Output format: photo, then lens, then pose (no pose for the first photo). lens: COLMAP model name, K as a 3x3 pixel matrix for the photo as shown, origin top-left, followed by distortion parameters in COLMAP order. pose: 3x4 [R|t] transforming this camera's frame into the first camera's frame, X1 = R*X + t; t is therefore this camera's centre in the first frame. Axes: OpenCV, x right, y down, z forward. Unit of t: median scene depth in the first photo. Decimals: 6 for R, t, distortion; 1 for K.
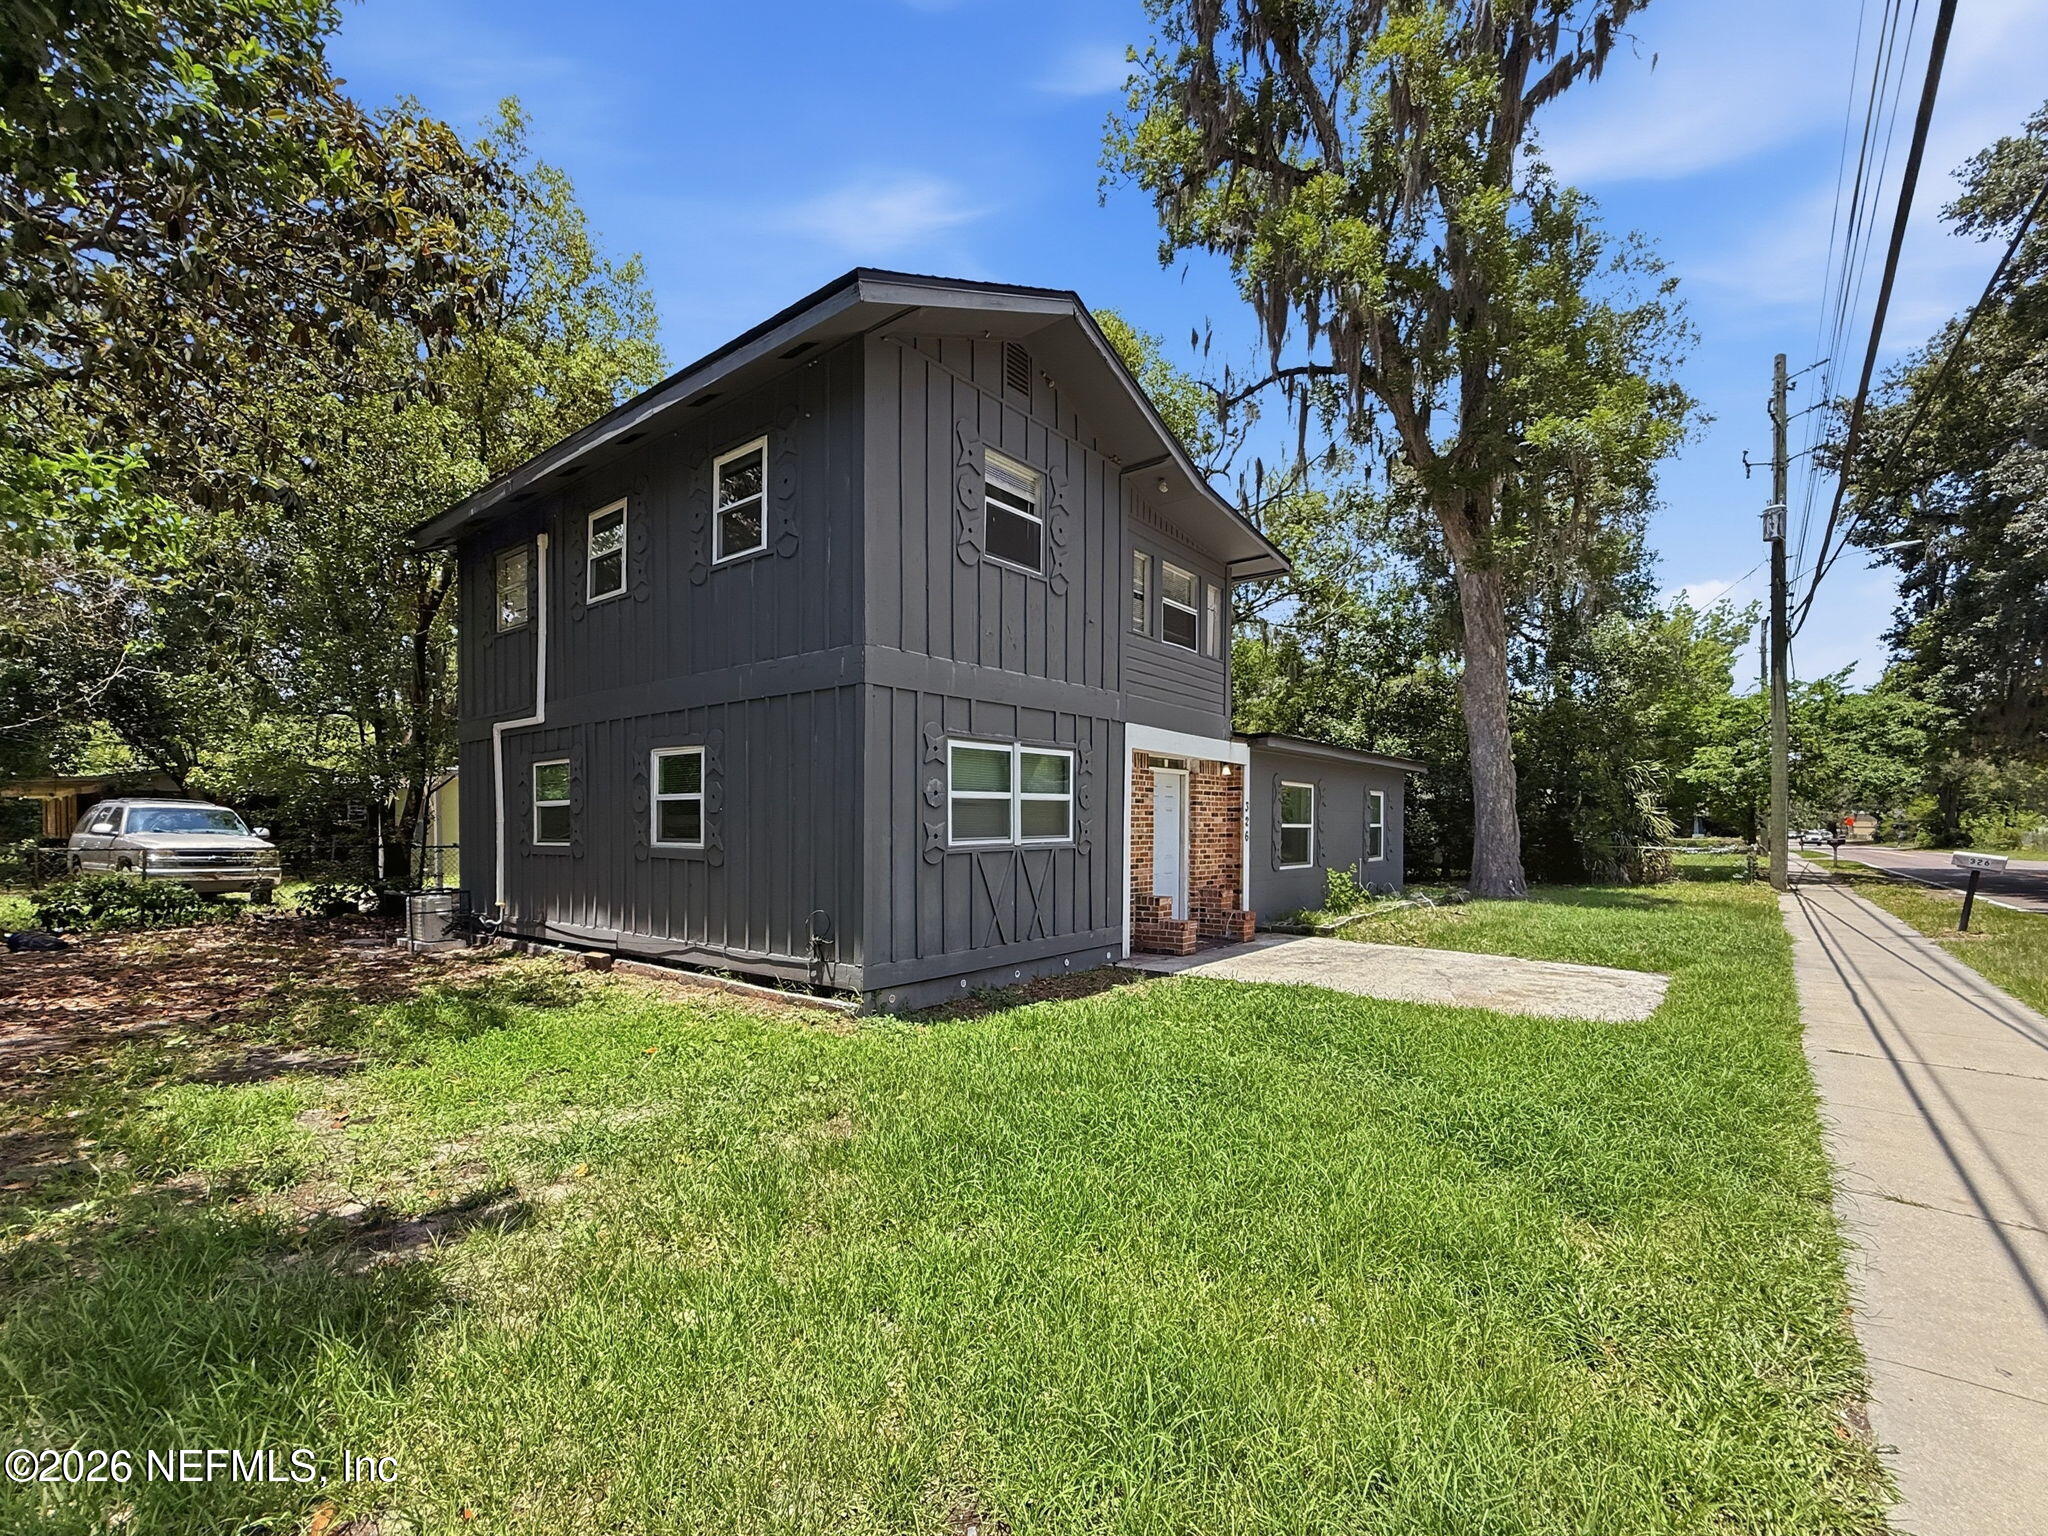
lens RADIAL K [[926.6, 0, 1014.0], [0, 926.6, 841.4], [0, 0, 1]] dist [-0.000114, 0.000026]
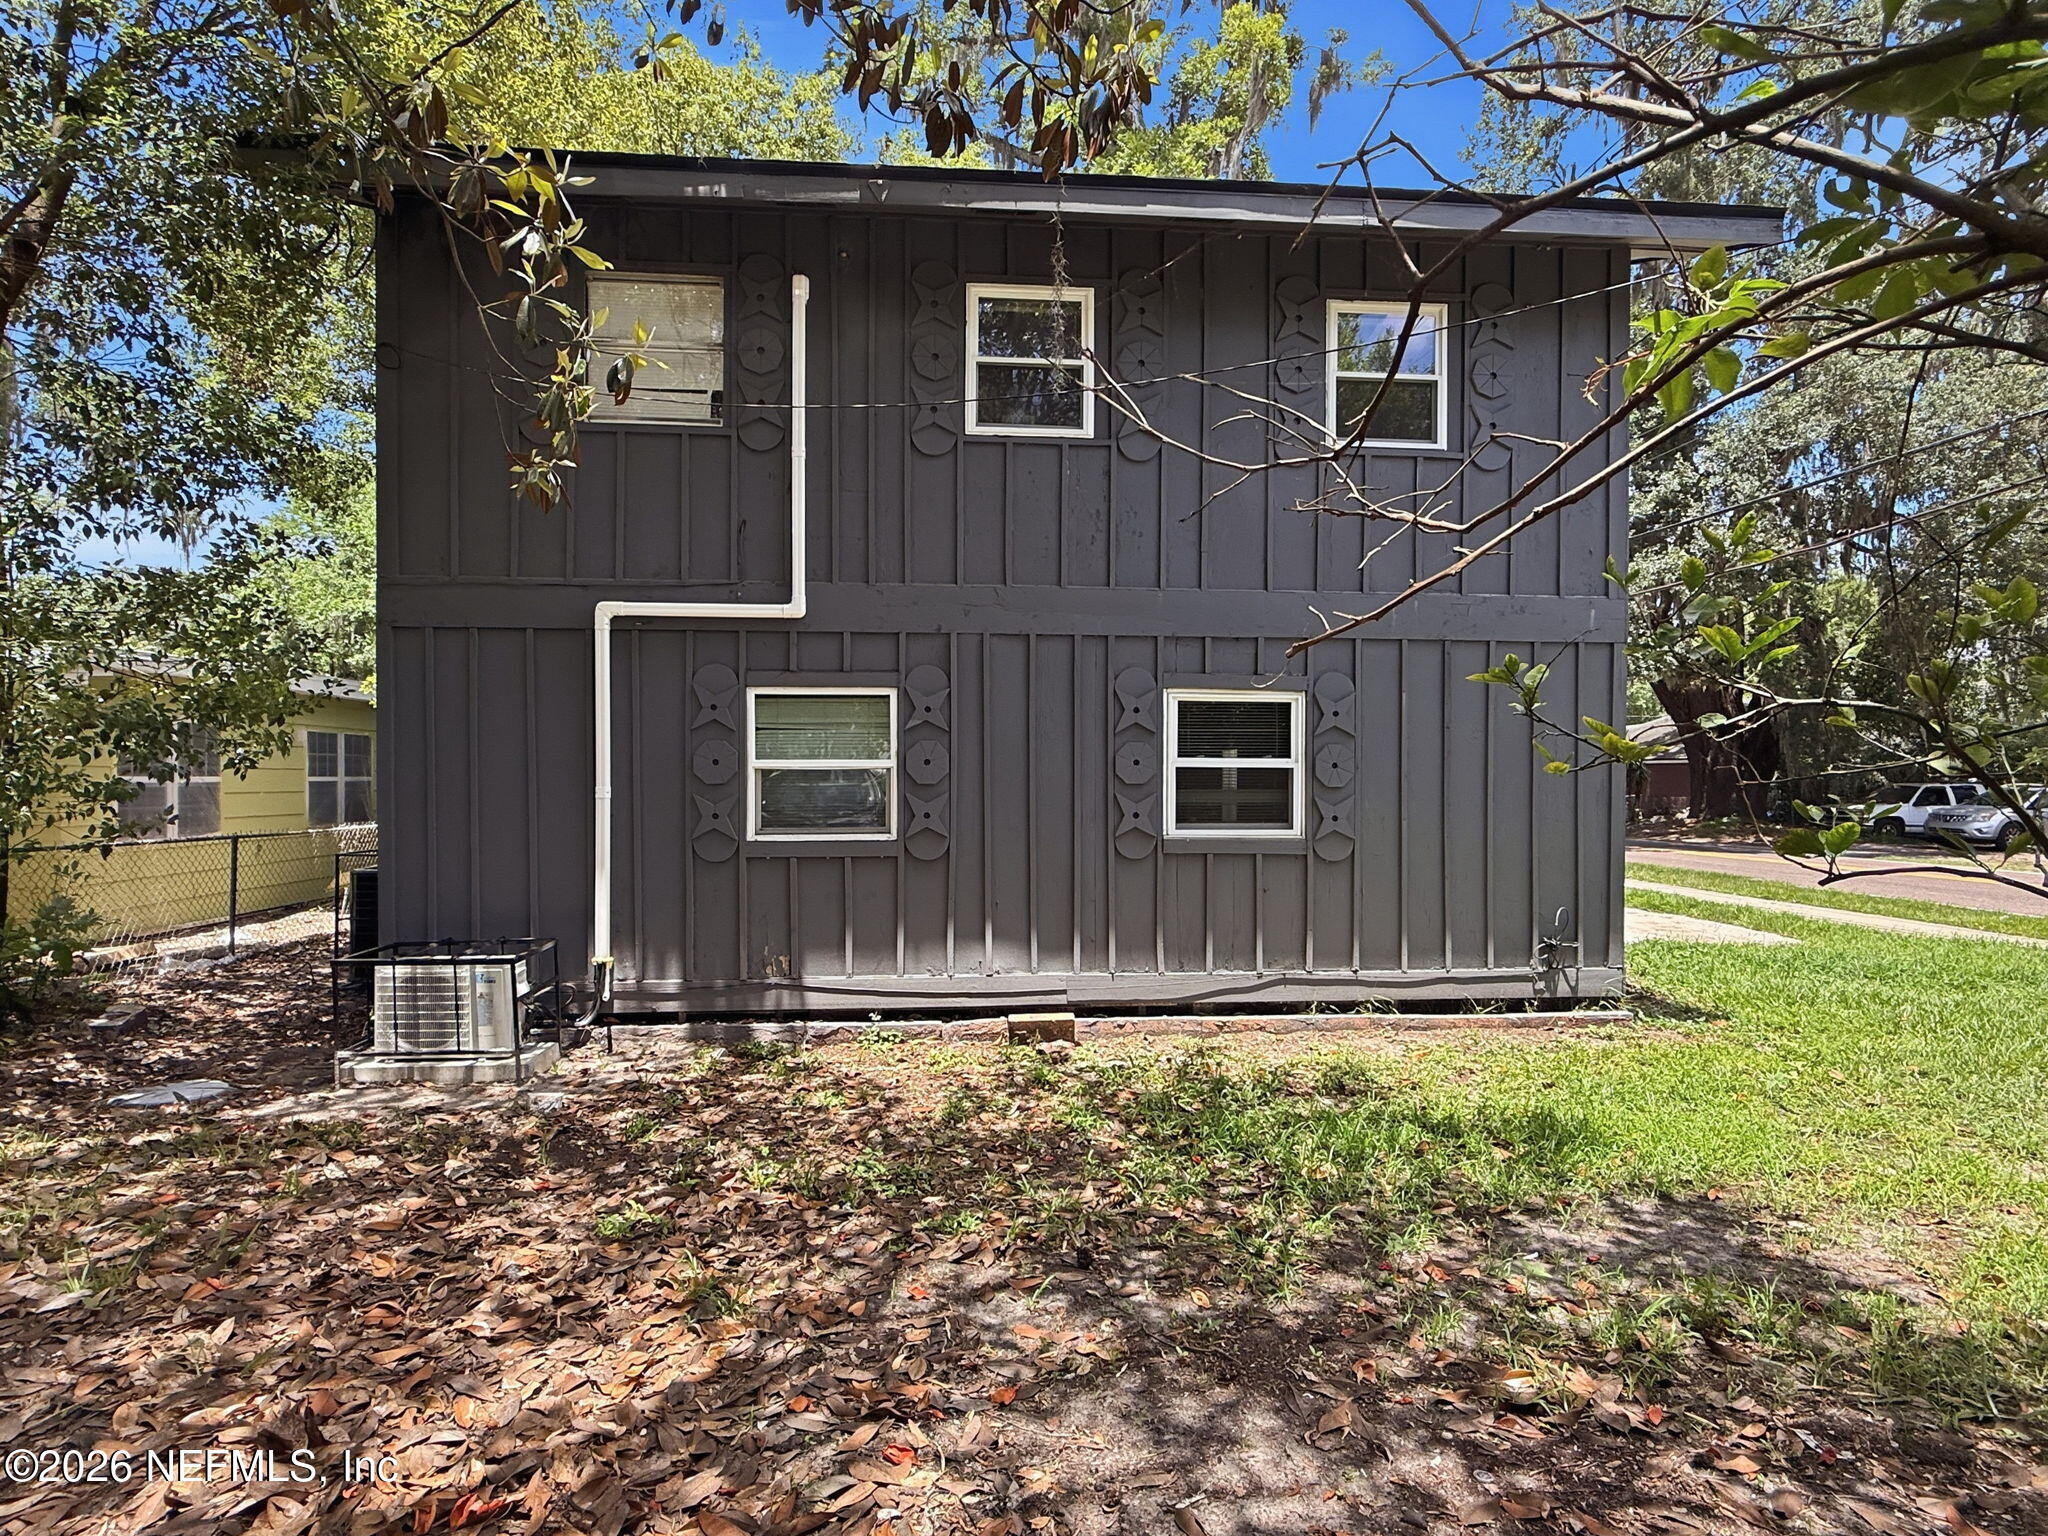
lens RADIAL K [[801.4, 0, 1022.0], [0, 801.4, 803.0], [0, 0, 1]] dist [-0.001009, 0.000062]
pose [[0.735329, -0.006649, 0.677678, -0.893779], [0.011603, 0.999929, -0.002779, -0.018838], [-0.677611, 0.009907, 0.735353, 0.683175]]
